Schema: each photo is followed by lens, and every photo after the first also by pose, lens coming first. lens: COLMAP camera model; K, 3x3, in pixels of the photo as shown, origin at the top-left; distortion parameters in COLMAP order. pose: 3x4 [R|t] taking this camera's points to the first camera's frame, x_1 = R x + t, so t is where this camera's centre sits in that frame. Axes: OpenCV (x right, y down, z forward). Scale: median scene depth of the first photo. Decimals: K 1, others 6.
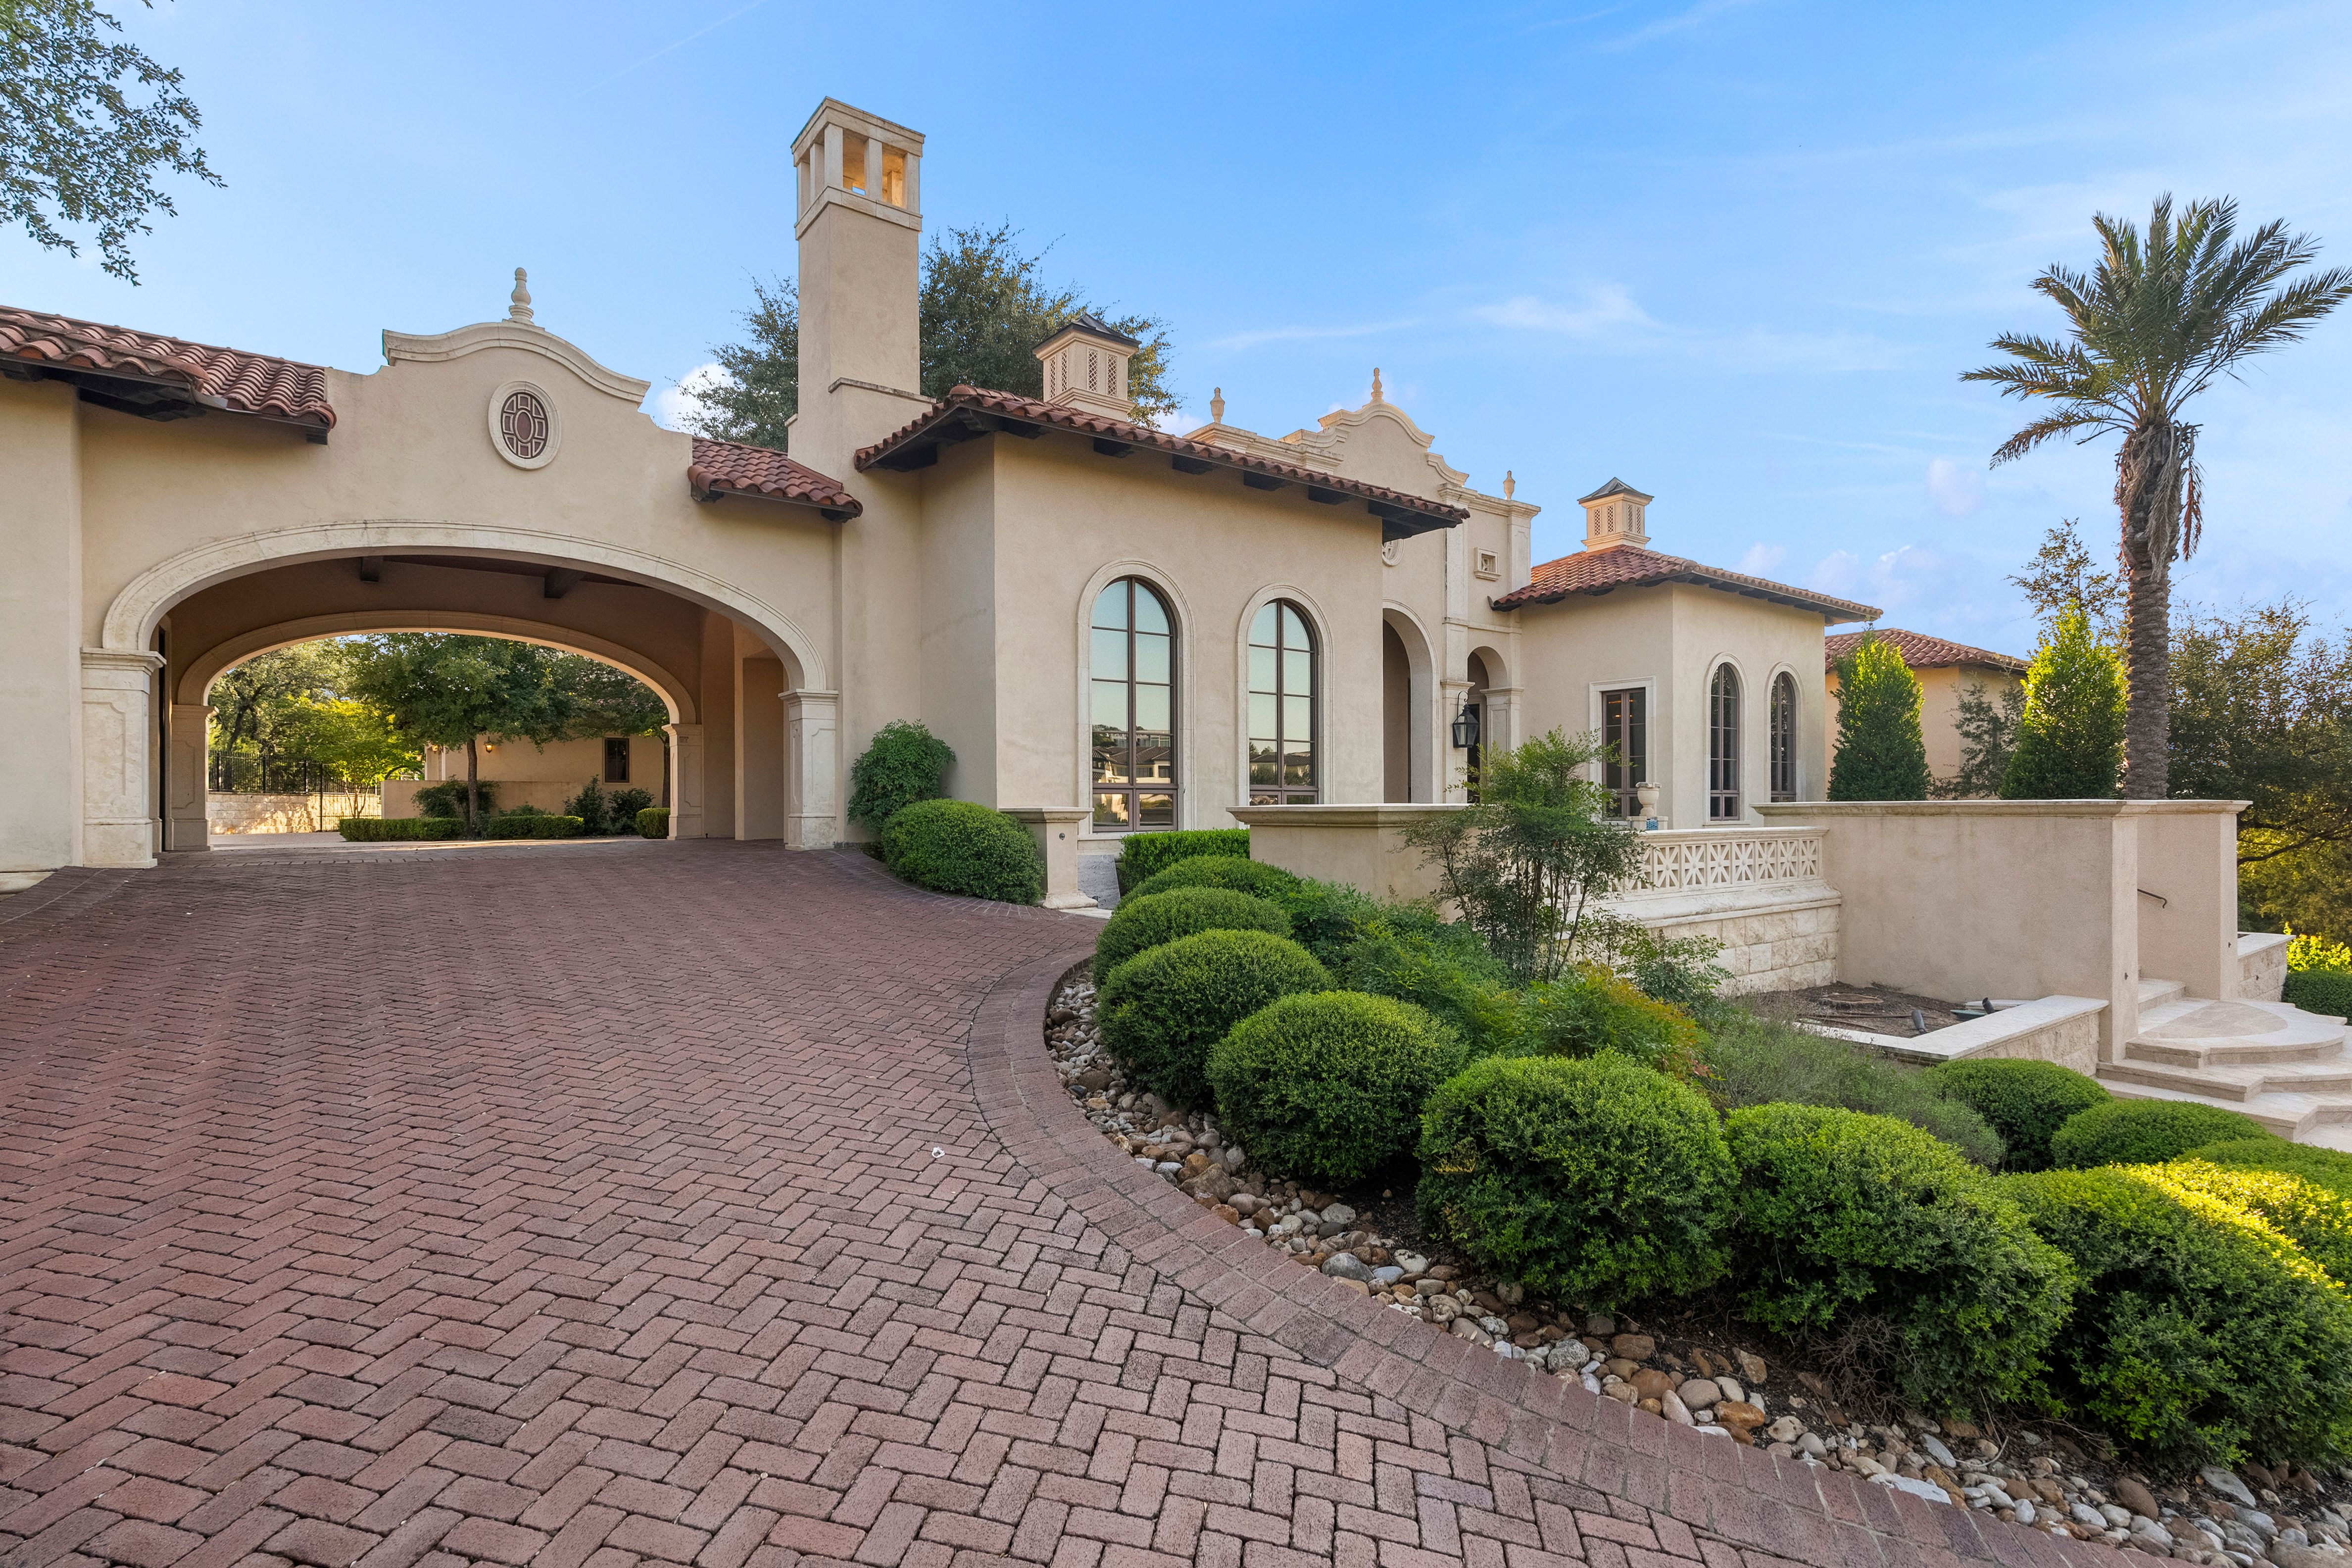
lens RADIAL K [[1141.2, 0, 1171.2], [0, 1141.2, 797.7], [0, 0, 1]] dist [0.020455, 0.000442]
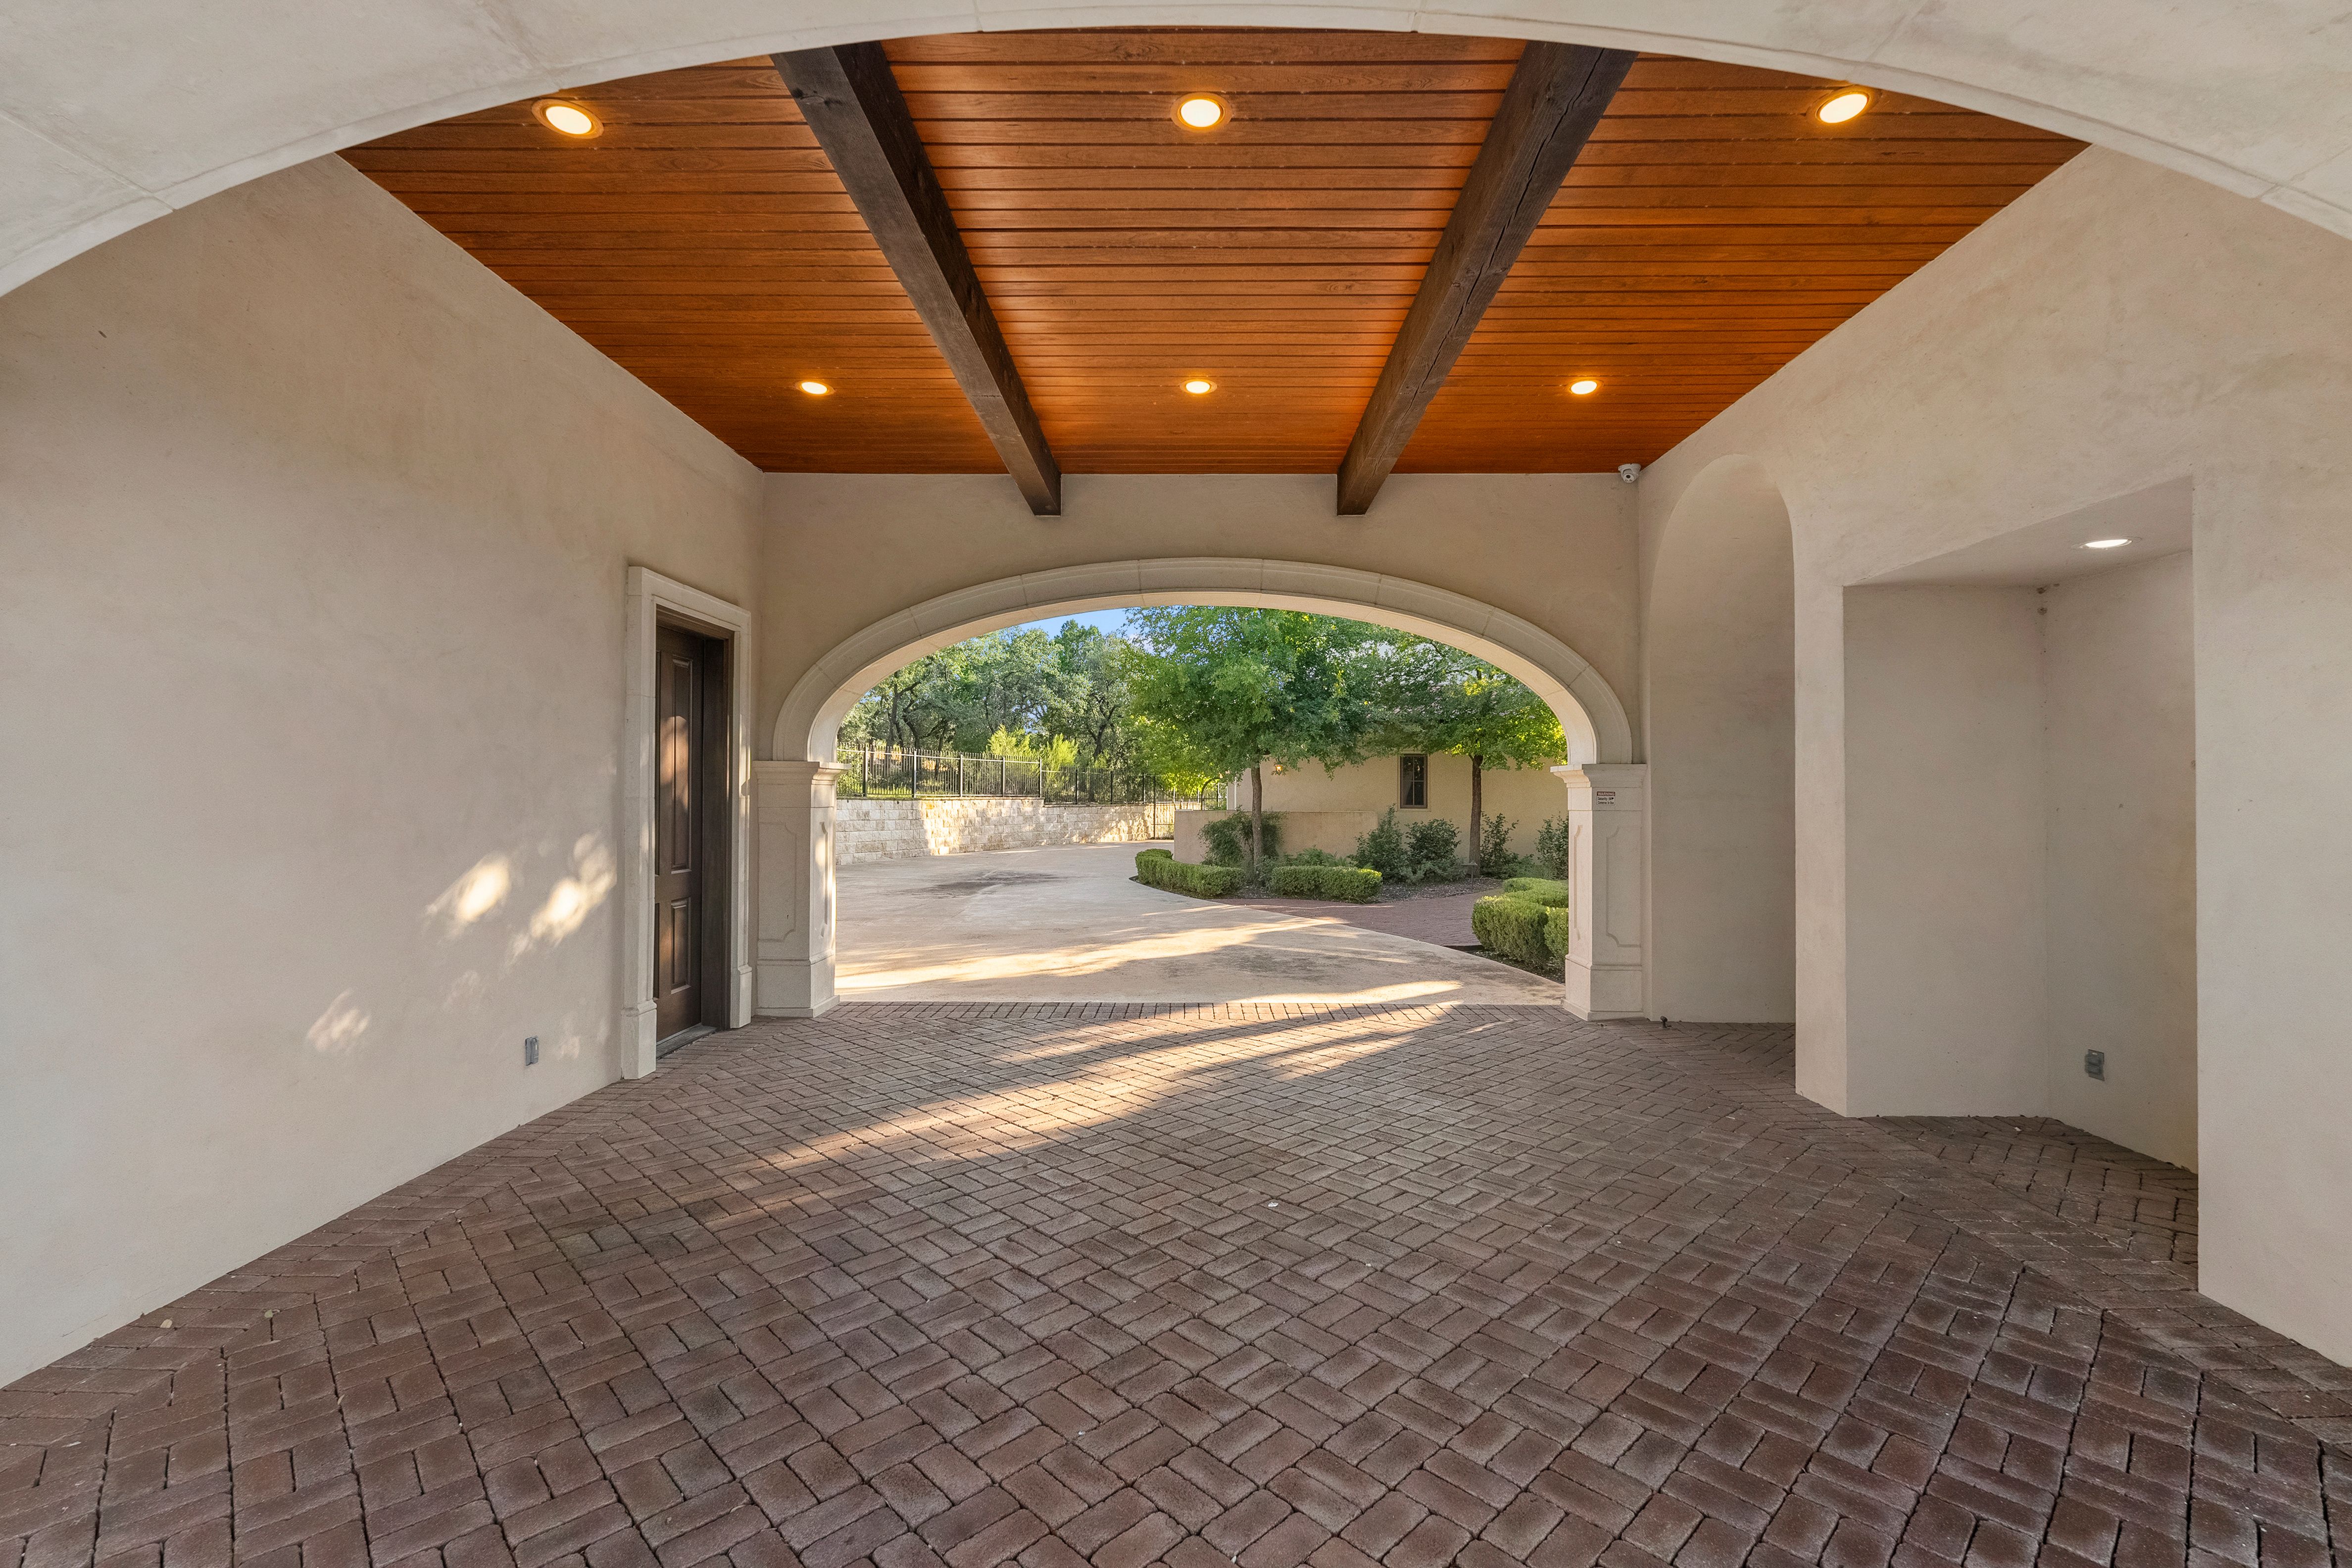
lens RADIAL K [[1035.3, 0, 1175.0], [0, 1035.3, 773.3], [0, 0, 1]] dist [-0.003544, 0.000517]
pose [[0.794587, -0.000872, -0.607150, -0.205212], [-0.005517, 0.999947, -0.008657, -0.036817], [0.607125, 0.010229, 0.794540, 0.374922]]
